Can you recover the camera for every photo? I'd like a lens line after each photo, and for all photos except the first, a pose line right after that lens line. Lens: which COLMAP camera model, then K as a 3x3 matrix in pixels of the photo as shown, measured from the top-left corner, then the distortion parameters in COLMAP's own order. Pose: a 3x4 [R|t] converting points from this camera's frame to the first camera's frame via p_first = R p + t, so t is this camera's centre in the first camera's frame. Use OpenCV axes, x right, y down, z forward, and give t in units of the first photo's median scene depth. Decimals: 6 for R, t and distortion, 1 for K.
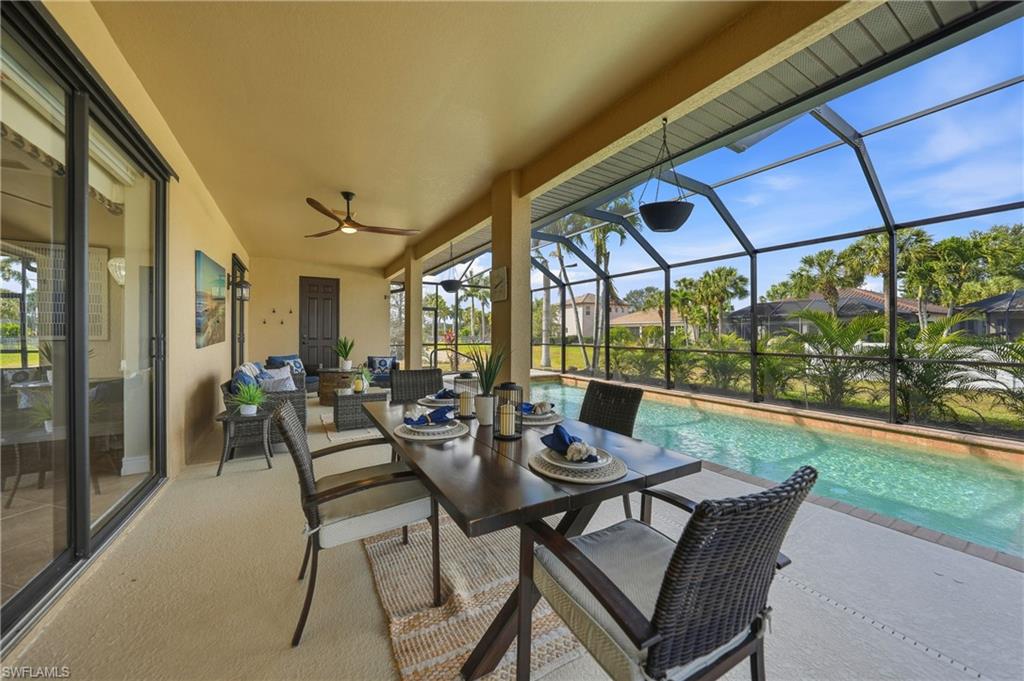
lens RADIAL K [[357.6, 0, 507.1], [0, 357.6, 336.4], [0, 0, 1]] dist [-0.011022, 0.000577]
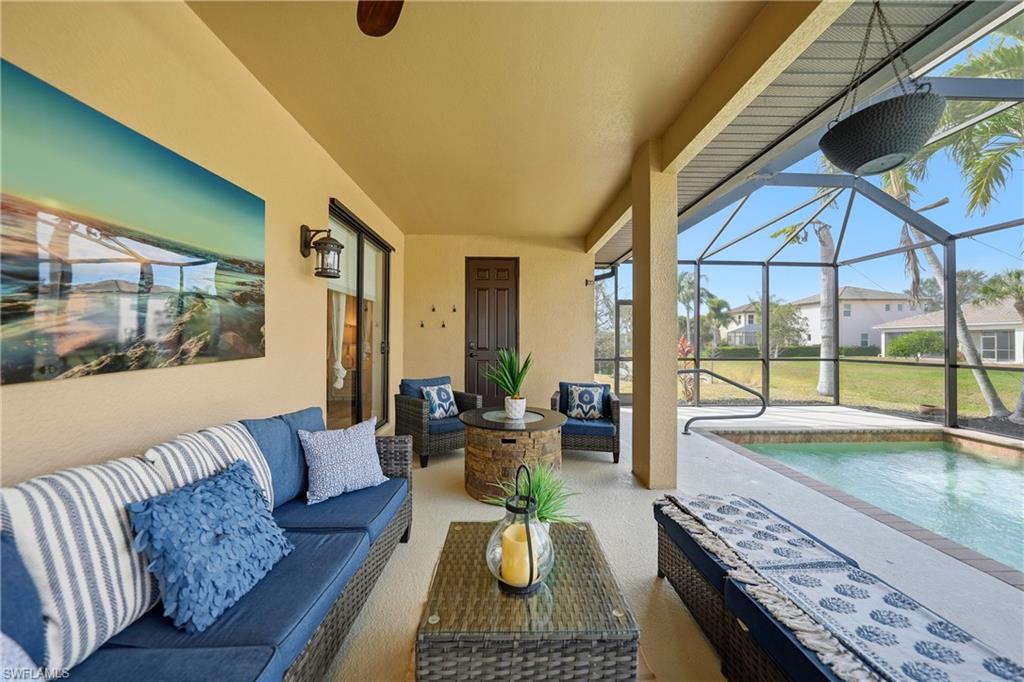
lens RADIAL K [[357.6, 0, 509.0], [0, 357.6, 341.0], [0, 0, 1]] dist [-0.011022, 0.000577]
pose [[0.869115, 0.001012, -0.494610, -0.172138], [-0.005819, 0.999950, -0.008179, -0.003818], [0.494577, 0.009986, 0.869077, 0.447891]]
